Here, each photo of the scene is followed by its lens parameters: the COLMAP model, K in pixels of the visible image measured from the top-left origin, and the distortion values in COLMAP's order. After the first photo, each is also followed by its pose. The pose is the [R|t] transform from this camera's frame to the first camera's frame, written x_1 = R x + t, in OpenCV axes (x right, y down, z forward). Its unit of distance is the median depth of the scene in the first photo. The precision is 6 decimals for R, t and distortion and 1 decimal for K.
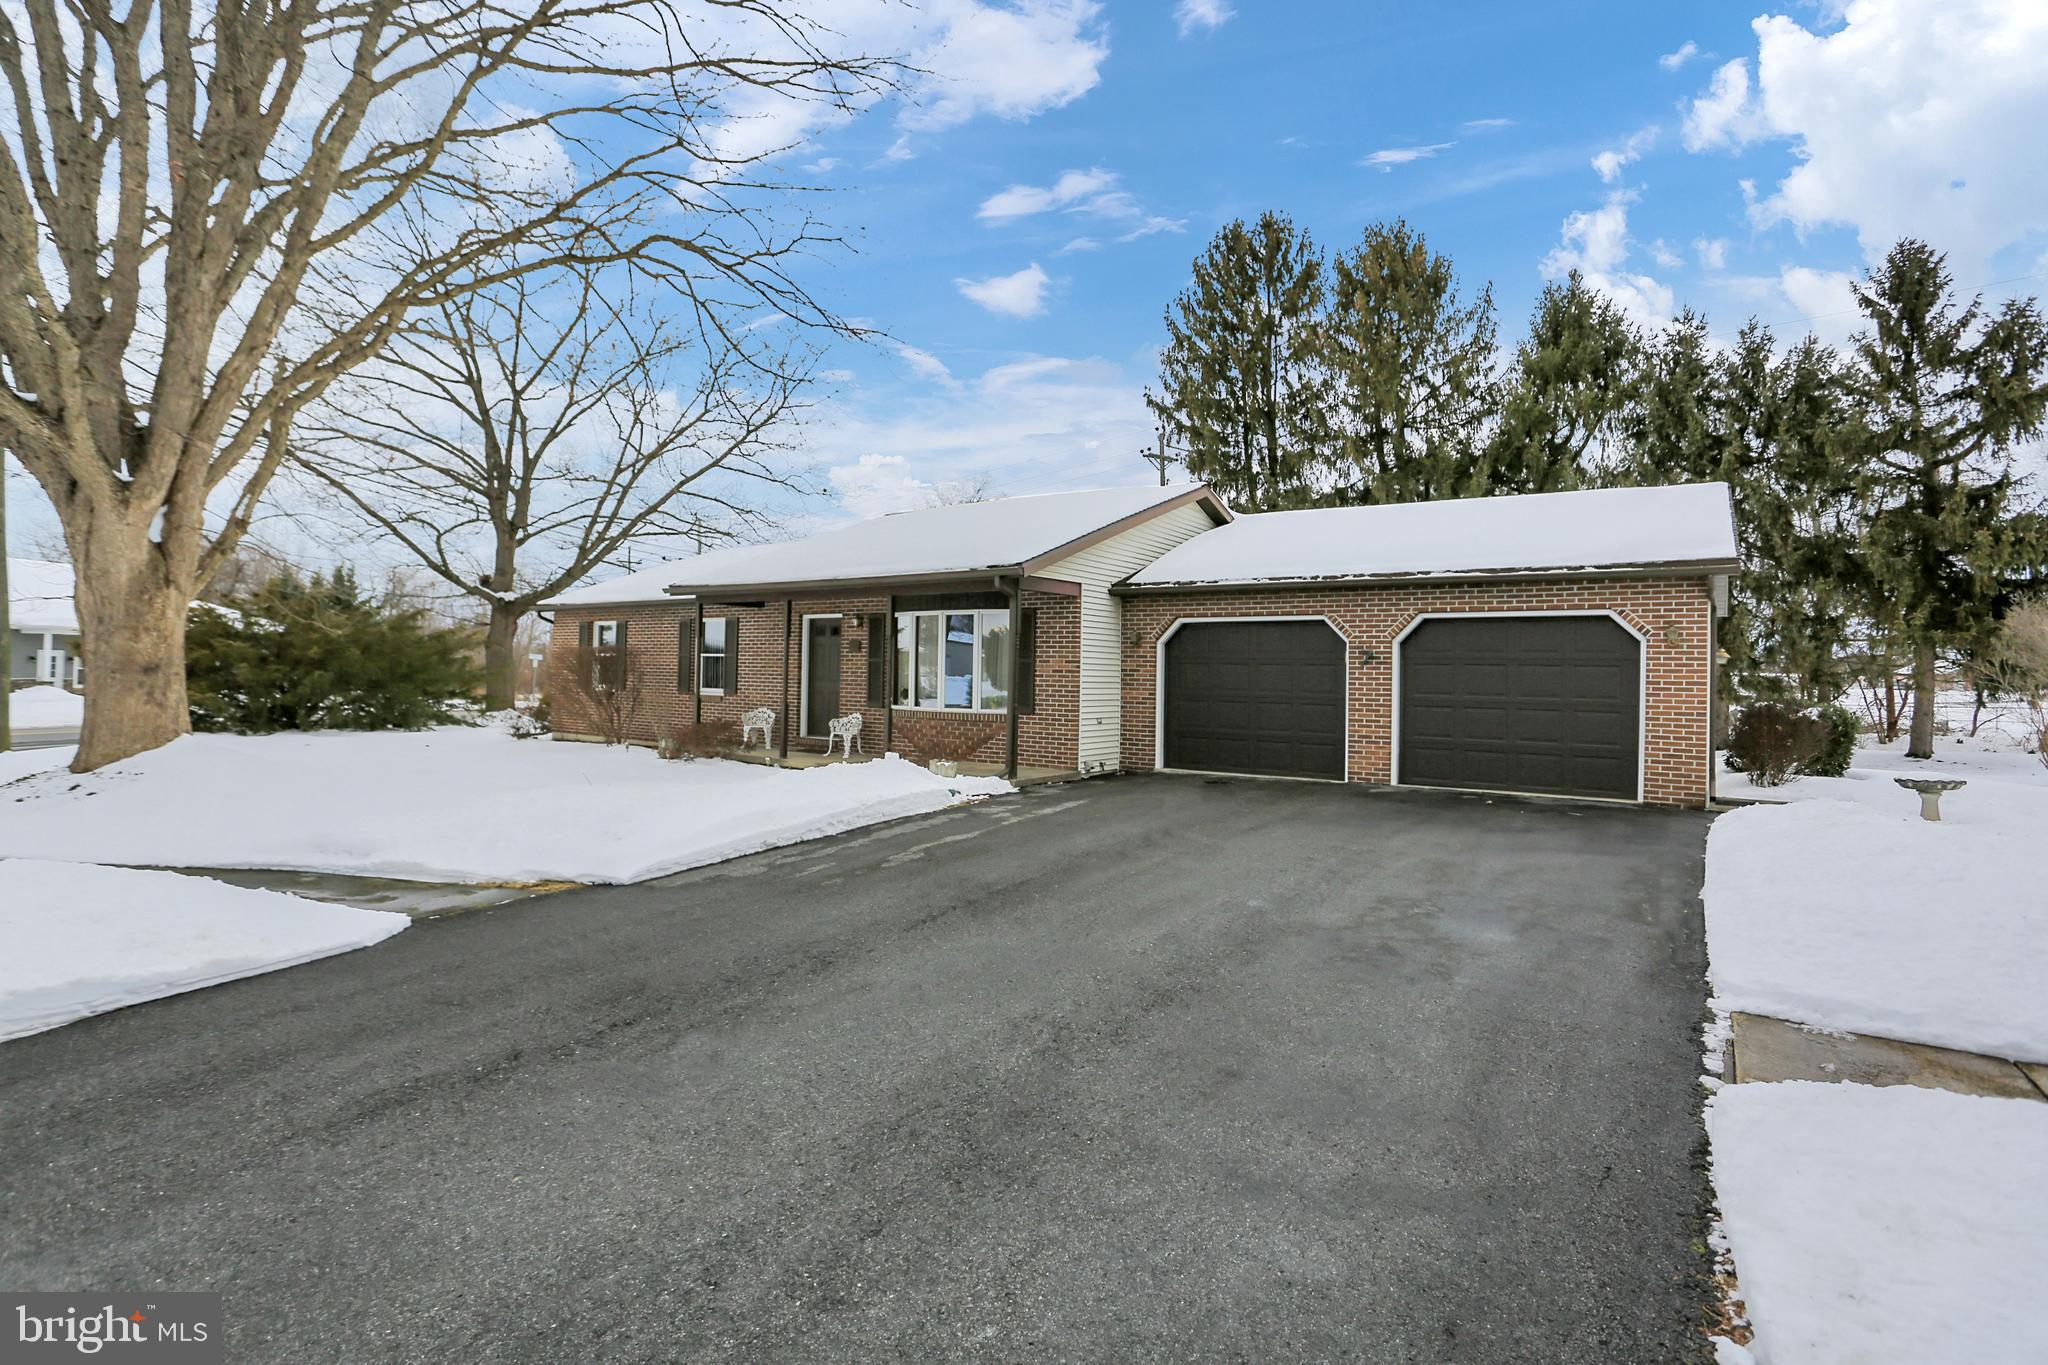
lens RADIAL K [[1004.4, 0, 1014.4], [0, 1004.4, 678.7], [0, 0, 1]] dist [-0.077725, 0.035384]
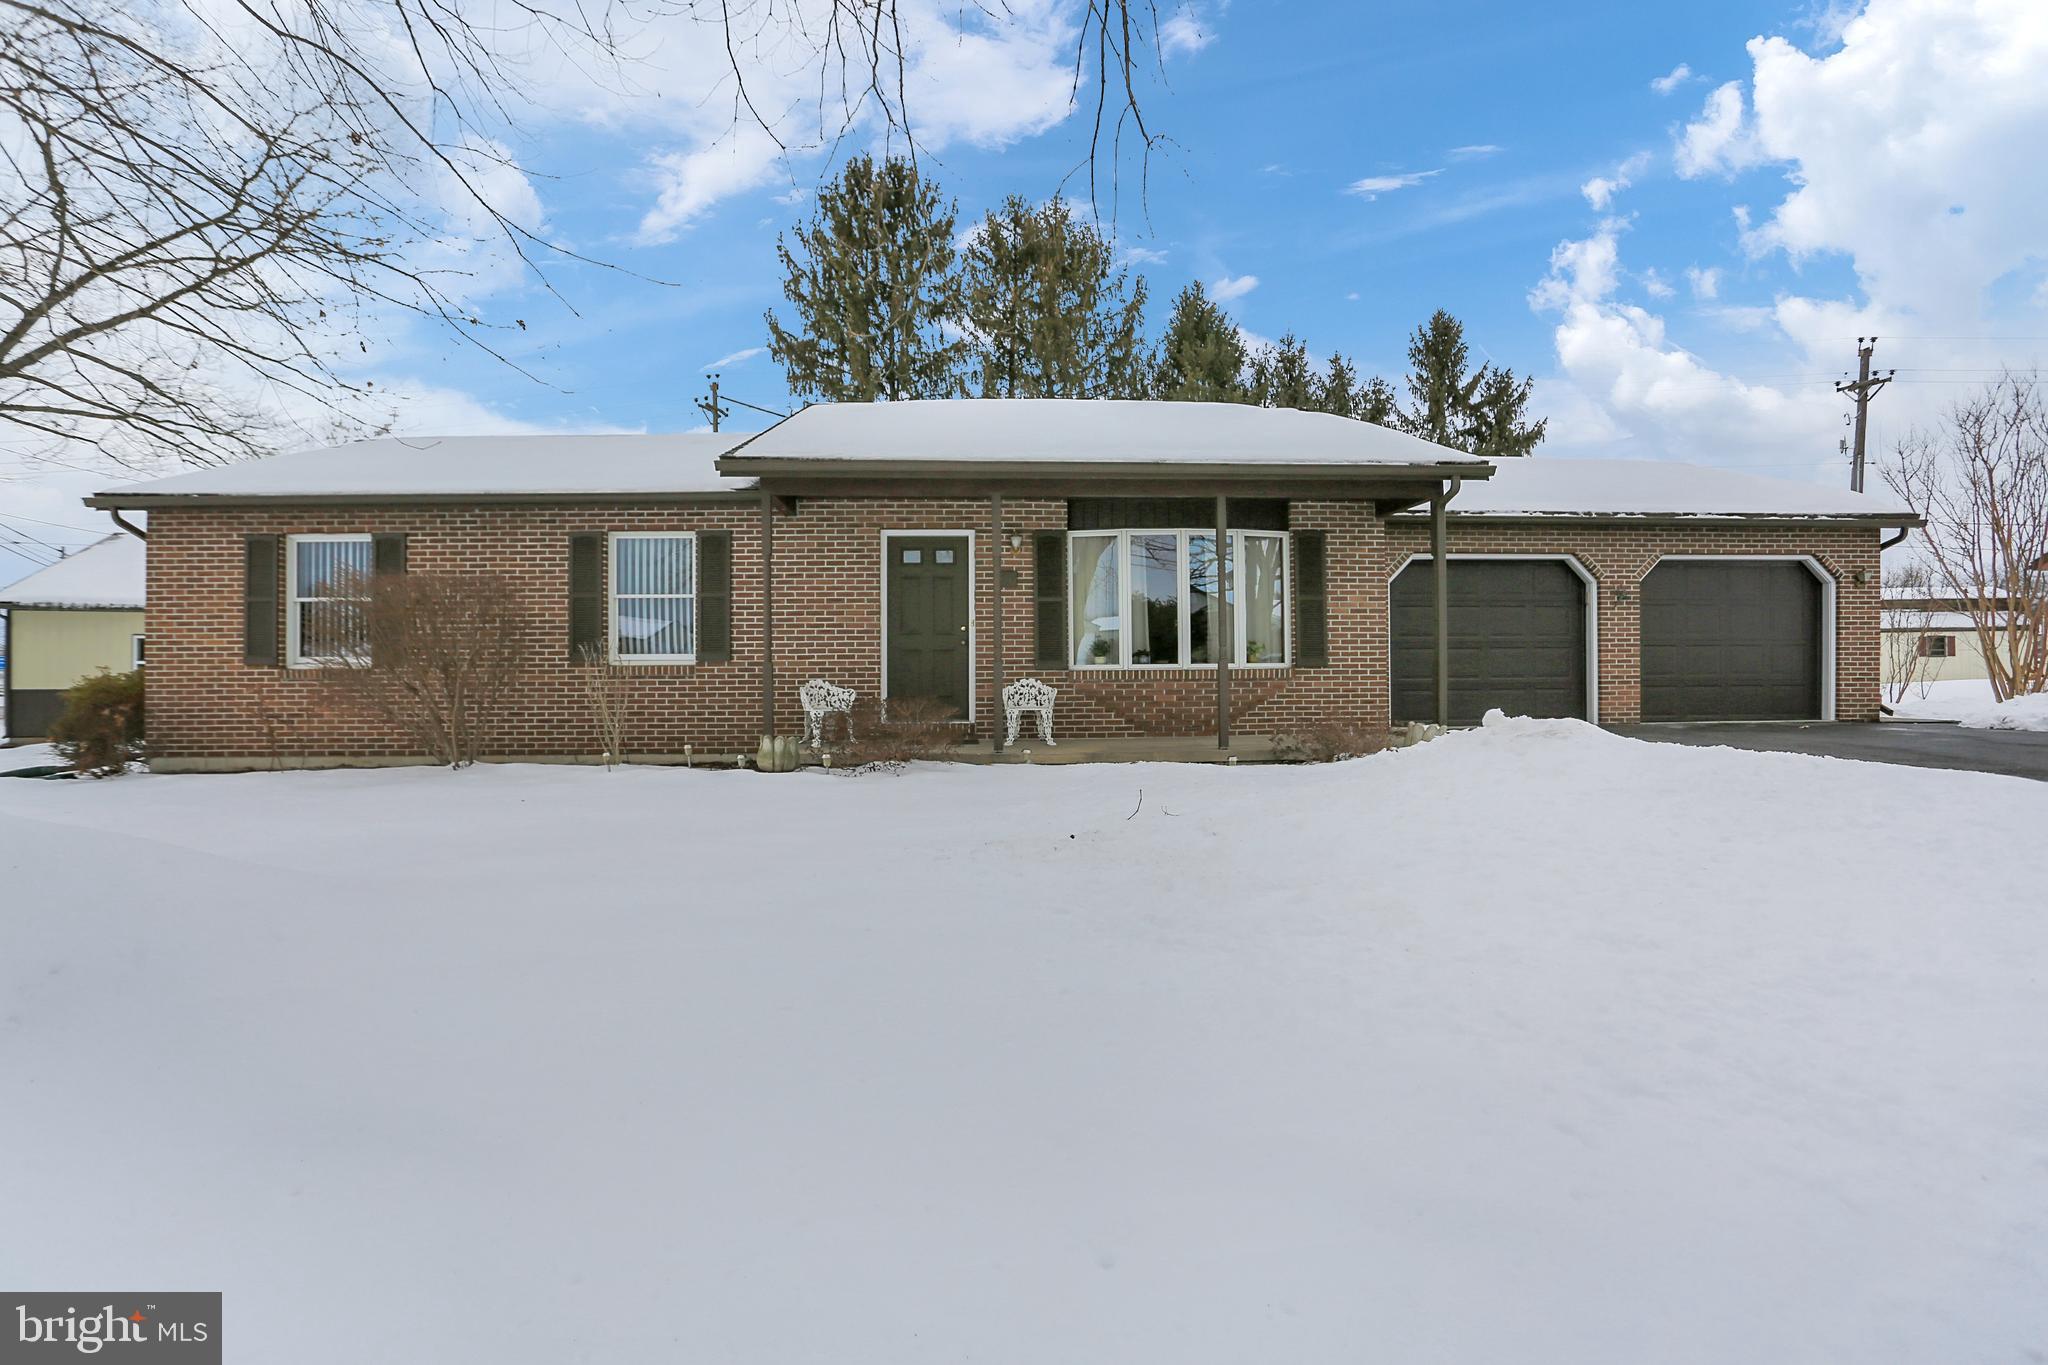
lens RADIAL K [[1004.4, 0, 1014.4], [0, 1004.4, 678.7], [0, 0, 1]] dist [-0.077725, 0.035384]
pose [[0.782223, -0.026117, 0.622451, -0.577765], [0.024090, 0.999642, 0.011670, 0.026406], [-0.622532, 0.005866, 0.782572, 0.485573]]
